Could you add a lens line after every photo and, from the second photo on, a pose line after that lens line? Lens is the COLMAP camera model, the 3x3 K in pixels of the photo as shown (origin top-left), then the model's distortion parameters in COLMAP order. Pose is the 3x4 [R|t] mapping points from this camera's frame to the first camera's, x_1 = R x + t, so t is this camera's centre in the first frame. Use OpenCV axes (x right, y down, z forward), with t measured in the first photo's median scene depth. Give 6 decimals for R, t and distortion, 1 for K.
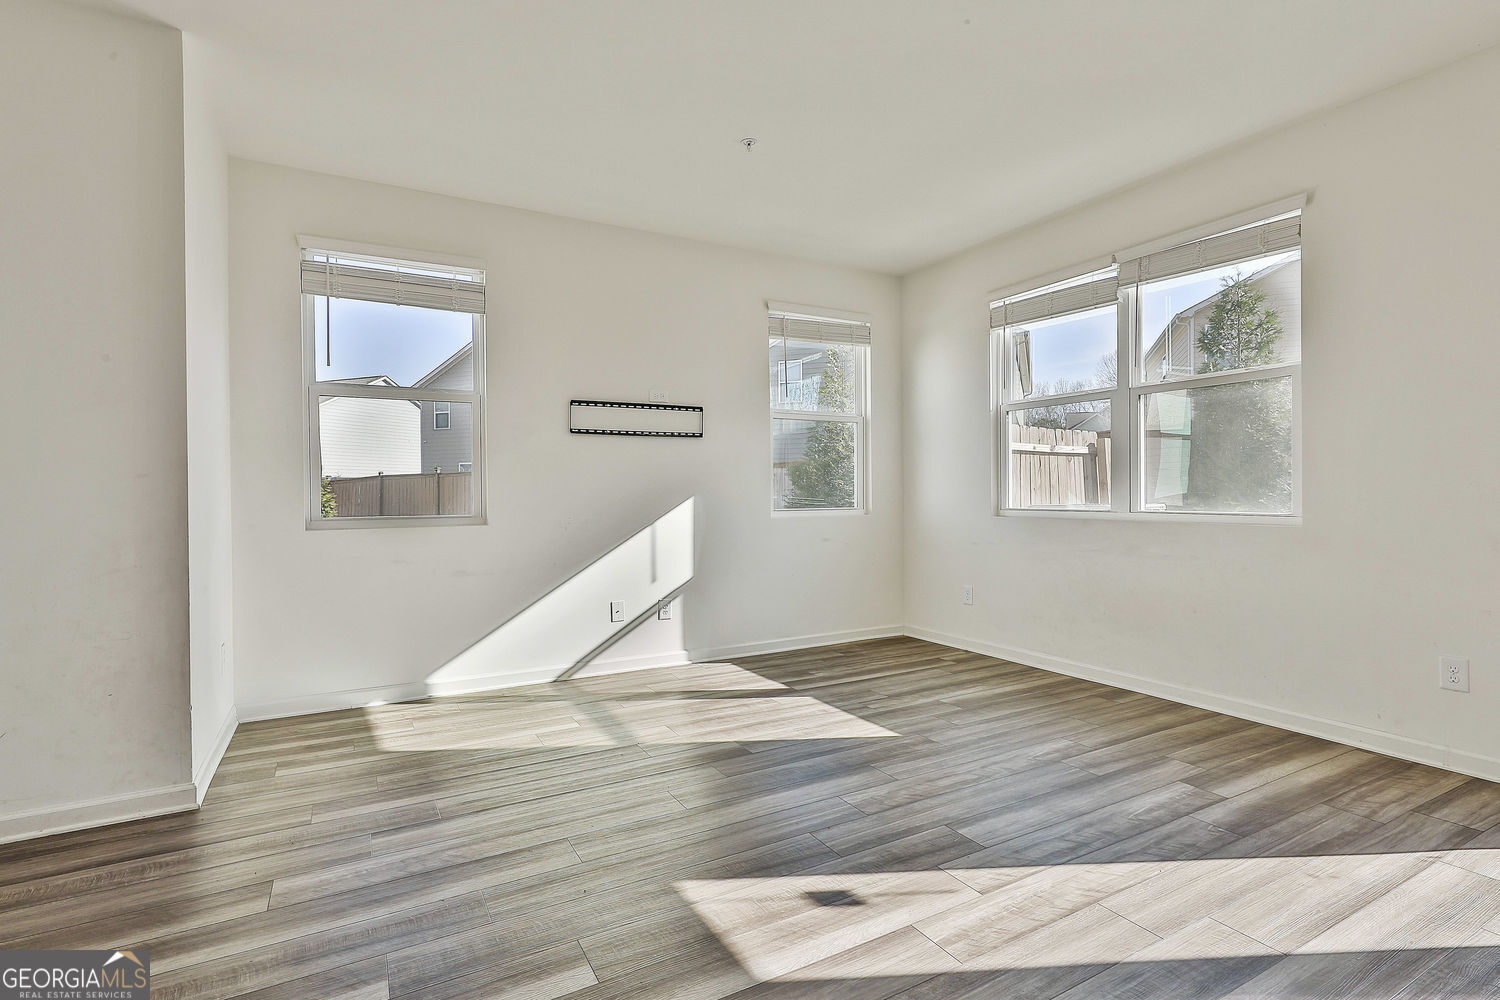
lens RADIAL K [[728.5, 0, 752.3], [0, 728.5, 495.0], [0, 0, 1]] dist [-0.004607, 0.002942]
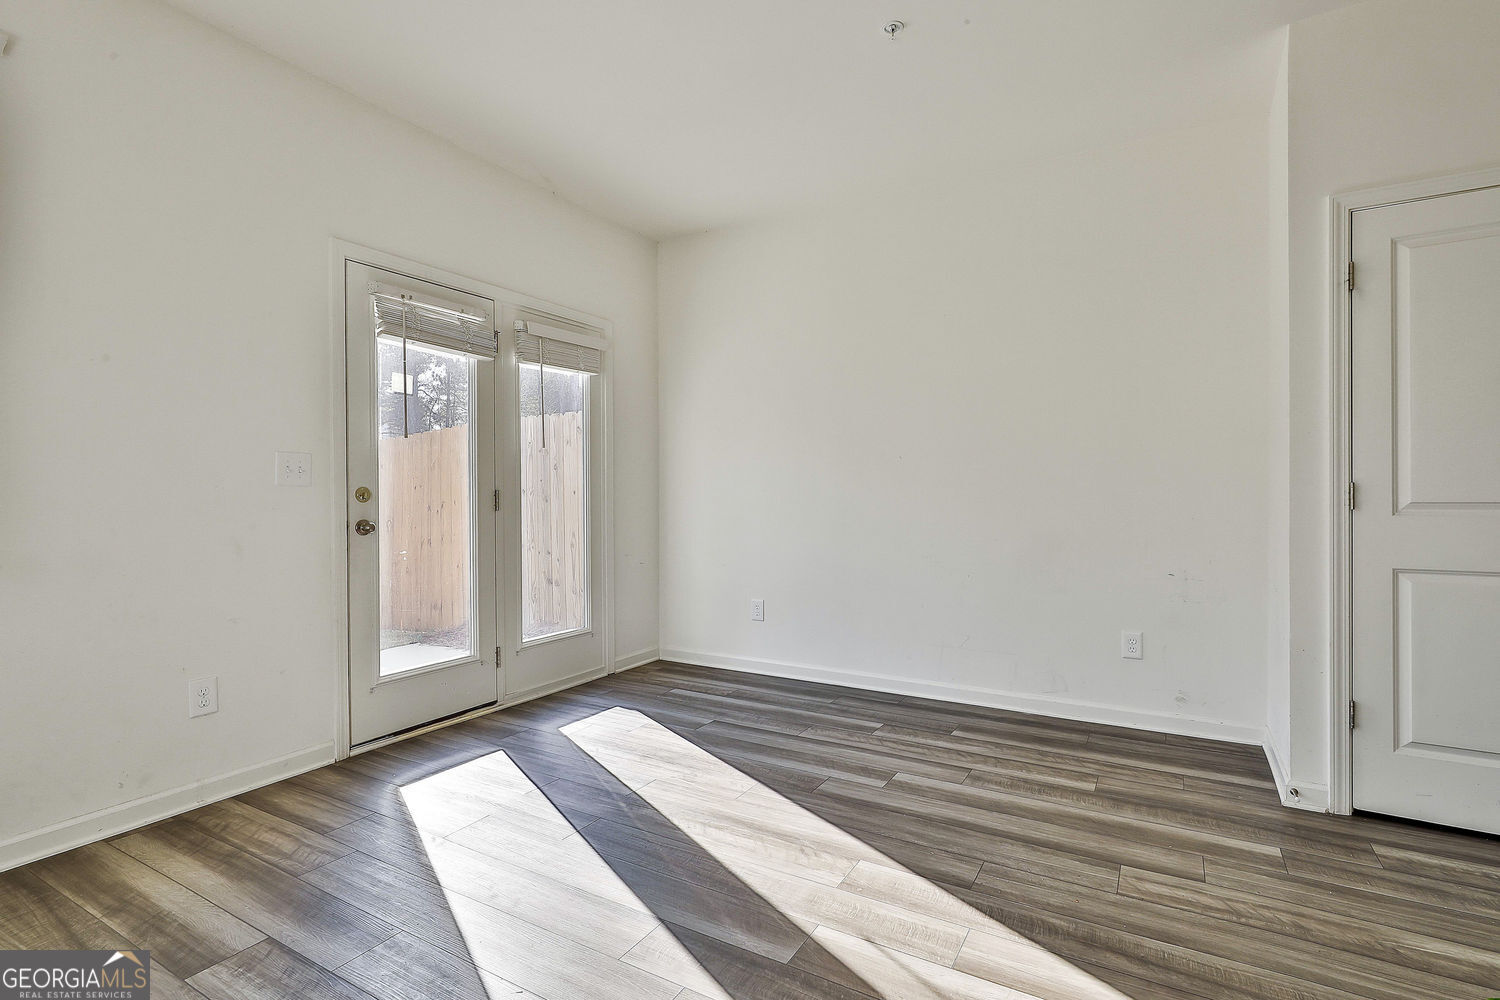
lens RADIAL K [[728.5, 0, 756.1], [0, 728.5, 496.9], [0, 0, 1]] dist [-0.004607, 0.002942]
pose [[-0.509777, 0.001700, 0.860305, -0.116182], [0.009746, 0.999945, 0.003799, -0.000491], [-0.860251, 0.010321, -0.509766, 0.611415]]
